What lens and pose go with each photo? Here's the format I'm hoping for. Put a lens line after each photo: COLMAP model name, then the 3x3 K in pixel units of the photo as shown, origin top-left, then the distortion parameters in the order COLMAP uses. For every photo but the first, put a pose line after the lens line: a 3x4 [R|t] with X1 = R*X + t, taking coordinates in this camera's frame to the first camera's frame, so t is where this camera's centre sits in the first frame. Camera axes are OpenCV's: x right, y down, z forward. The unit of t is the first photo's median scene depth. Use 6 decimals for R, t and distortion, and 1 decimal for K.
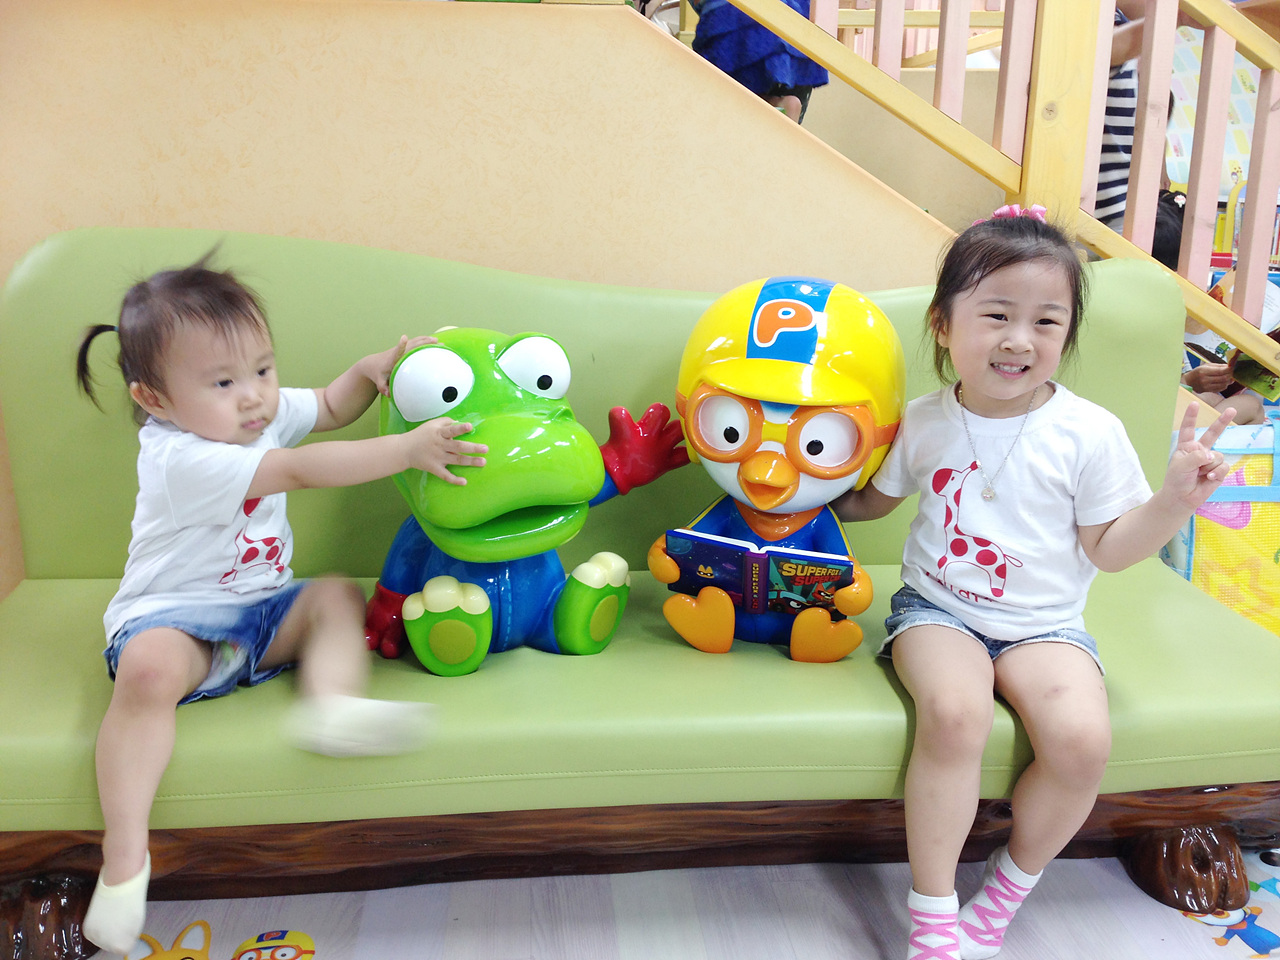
lens RADIAL K [[1218.4, 0, 640.0], [0, 1218.4, 480.0], [0, 0, 1]] dist [0.088430, -0.179832]
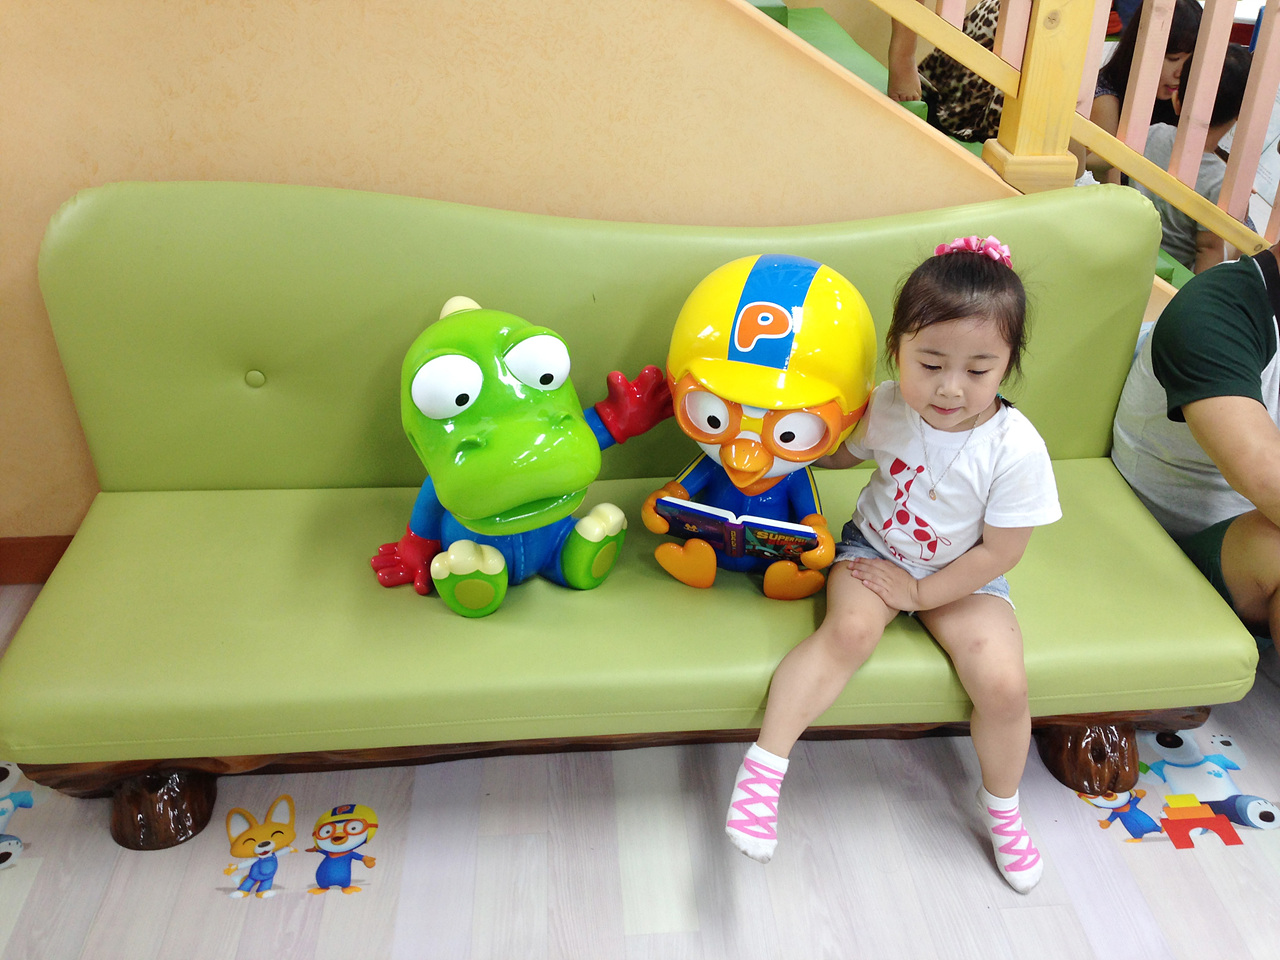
lens RADIAL K [[1214.1, 0, 640.0], [0, 1214.1, 480.0], [0, 0, 1]] dist [0.097290, -0.197322]
pose [[0.999697, 0.002966, -0.024437, 0.033697], [0.004625, 0.952400, 0.304816, -0.318972], [0.024178, -0.304836, 0.952098, -0.078481]]
